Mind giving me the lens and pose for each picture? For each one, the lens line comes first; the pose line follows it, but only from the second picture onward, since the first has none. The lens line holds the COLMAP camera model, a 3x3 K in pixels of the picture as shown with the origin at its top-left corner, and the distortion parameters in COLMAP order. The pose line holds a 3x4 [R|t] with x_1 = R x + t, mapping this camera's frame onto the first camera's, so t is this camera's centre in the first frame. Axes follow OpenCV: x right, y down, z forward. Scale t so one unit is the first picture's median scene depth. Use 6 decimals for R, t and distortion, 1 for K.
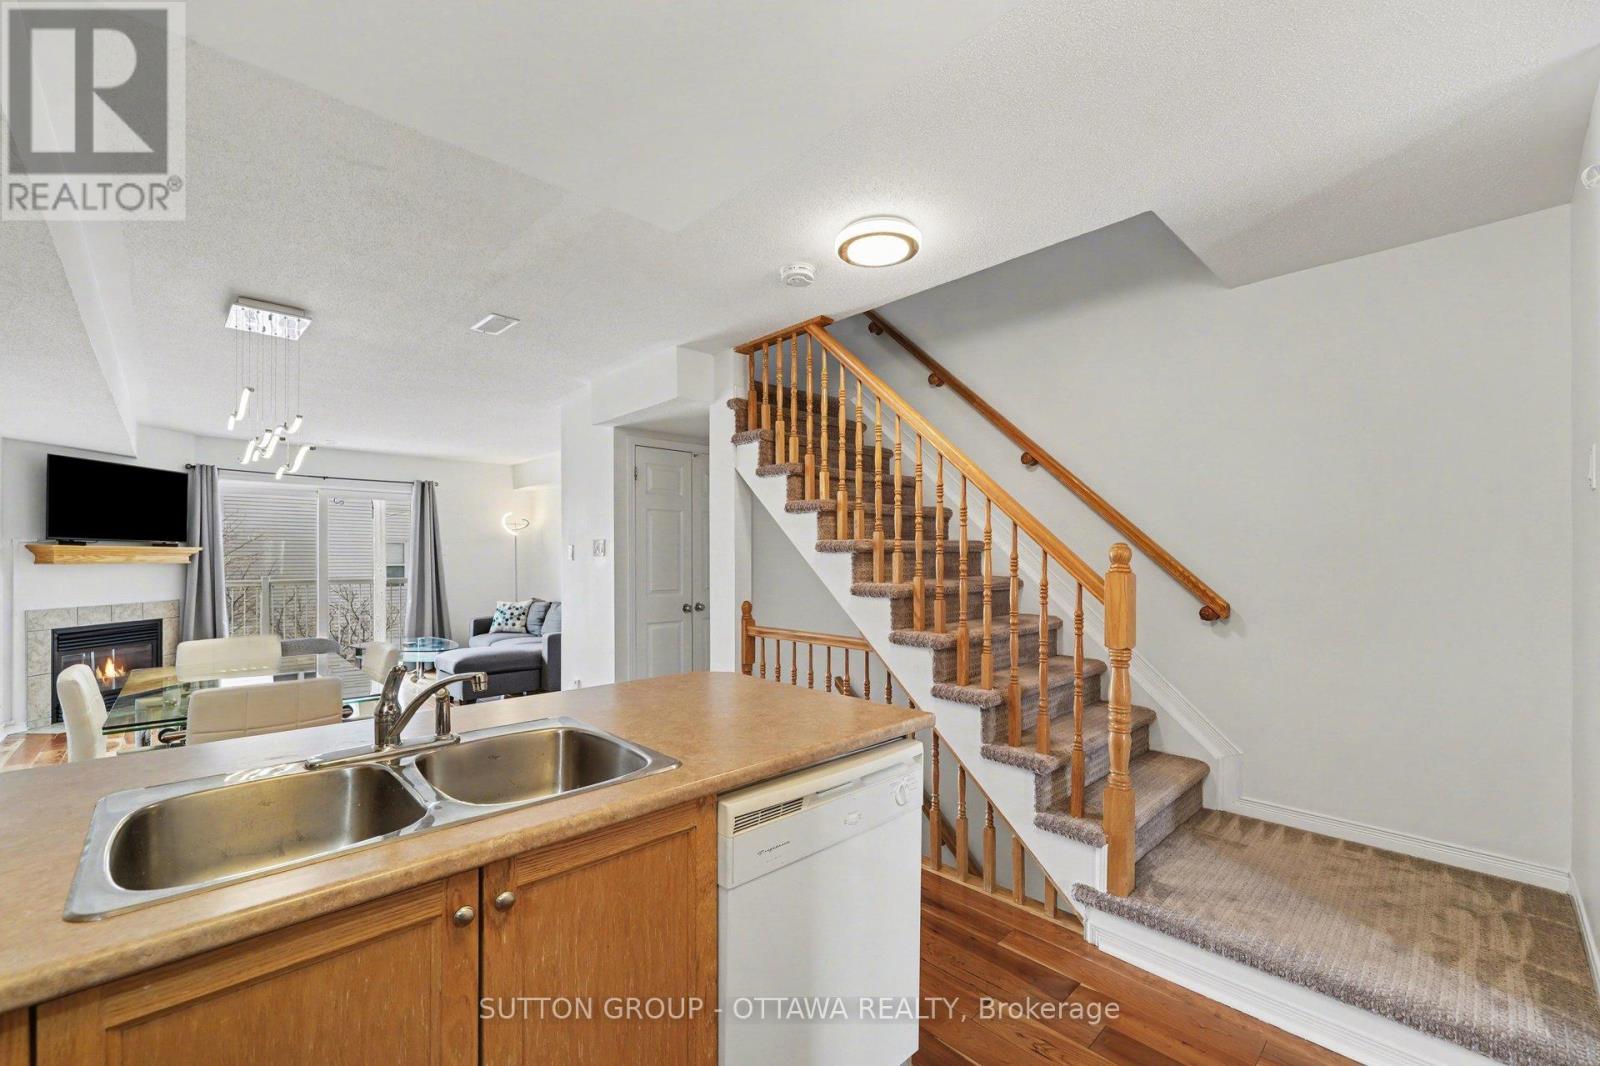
lens RADIAL K [[657.3, 0, 792.5], [0, 657.3, 547.8], [0, 0, 1]] dist [0.002963, 0.000548]
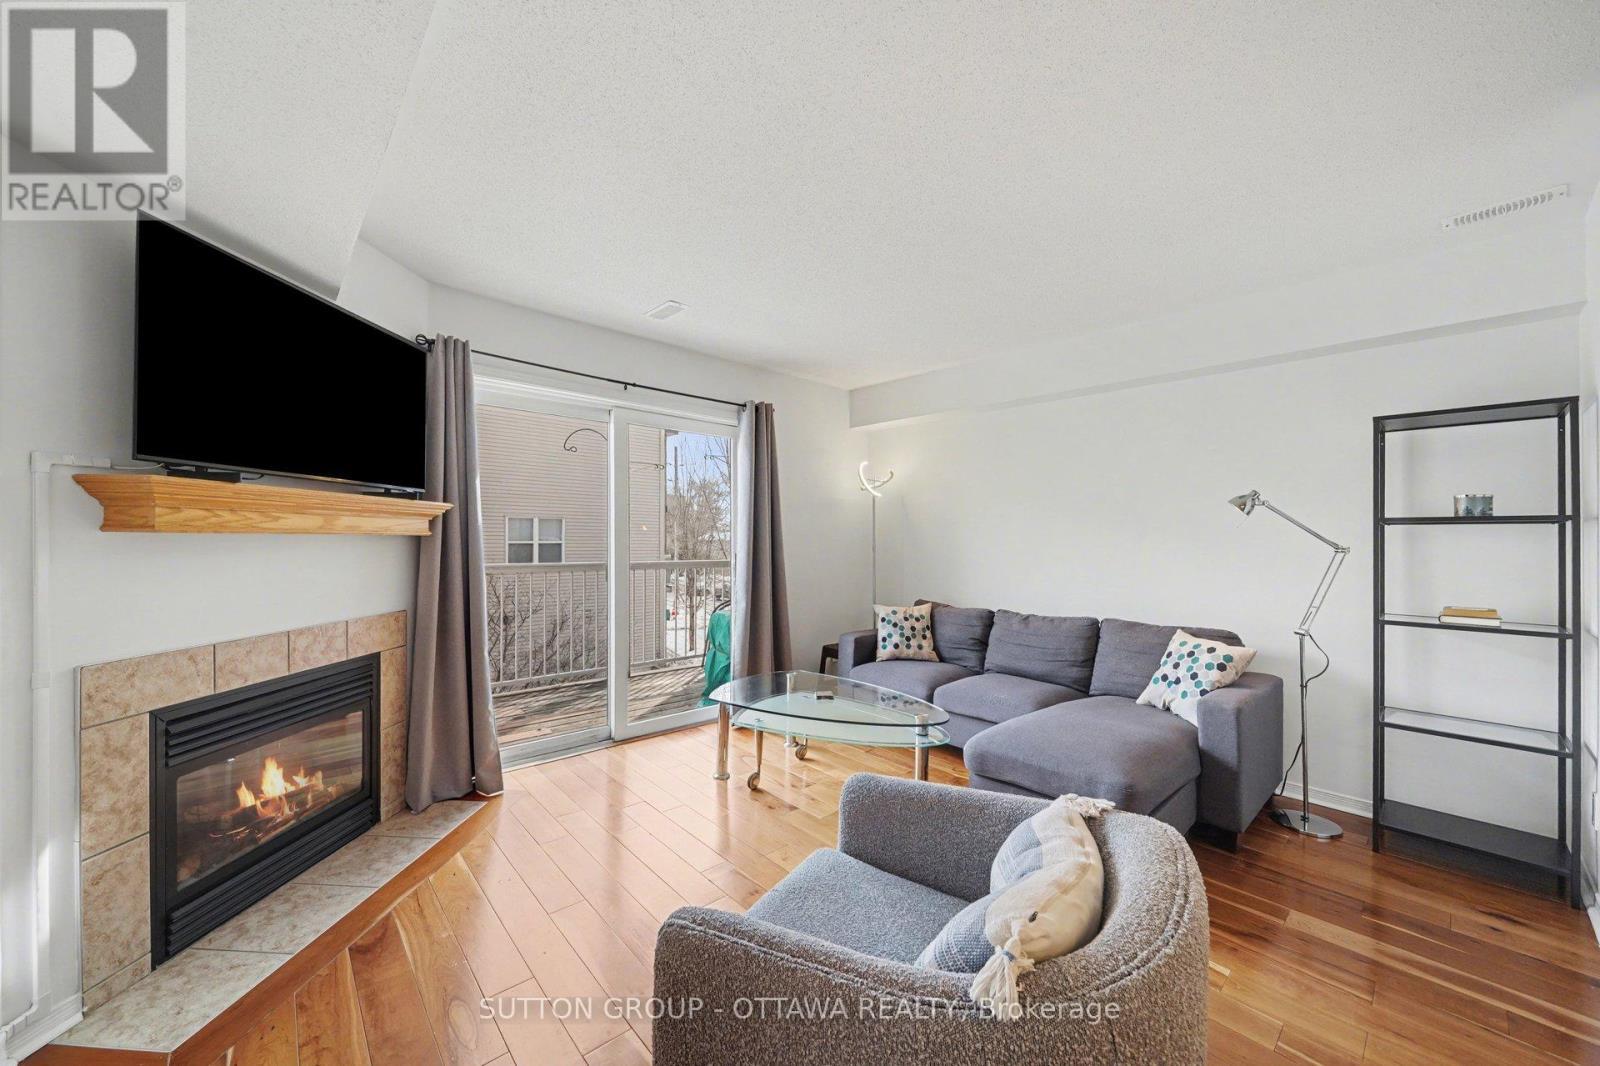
lens RADIAL K [[601.5, 0, 804.7], [0, 601.5, 534.9], [0, 0, 1]] dist [-0.003944, -0.000352]
pose [[0.999545, 0.009833, -0.028526, -0.628614], [-0.009605, 0.999921, 0.008140, 0.016840], [0.028604, -0.007862, 0.999560, 0.569171]]
